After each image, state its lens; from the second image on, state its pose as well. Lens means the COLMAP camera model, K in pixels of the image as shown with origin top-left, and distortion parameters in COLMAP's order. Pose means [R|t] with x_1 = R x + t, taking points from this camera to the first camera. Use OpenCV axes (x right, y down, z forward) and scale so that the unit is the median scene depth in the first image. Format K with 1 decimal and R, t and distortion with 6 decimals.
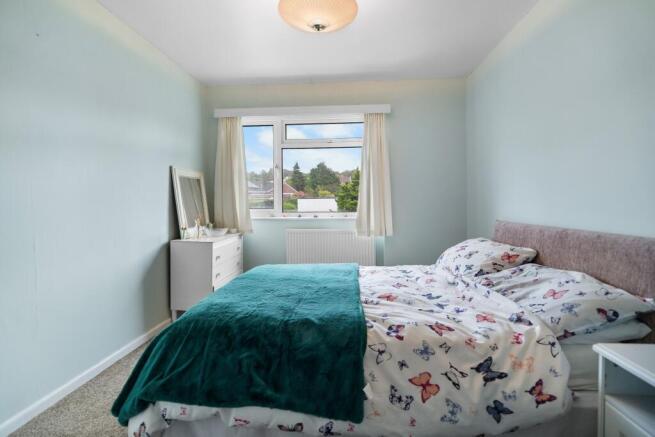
lens RADIAL K [[298.4, 0, 328.1], [0, 298.4, 207.6], [0, 0, 1]] dist [-0.002093, -0.000469]
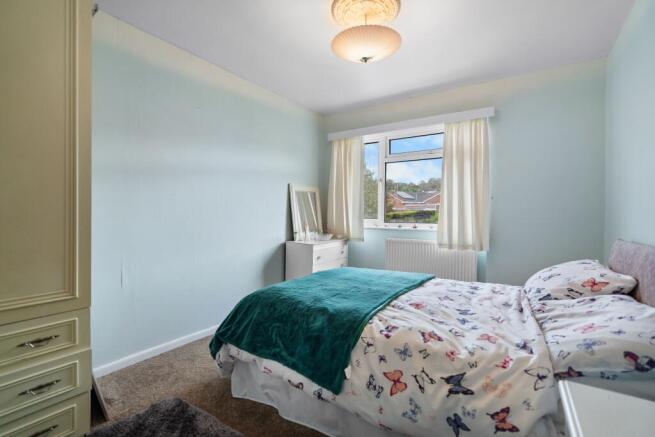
lens RADIAL K [[294.3, 0, 328.8], [0, 294.3, 216.0], [0, 0, 1]] dist [-0.002742, -0.000294]
pose [[0.873011, 0.015859, -0.487443, 0.587761], [-0.019184, 0.999814, -0.001830, -0.002636], [0.487324, 0.010948, 0.873153, -0.063103]]
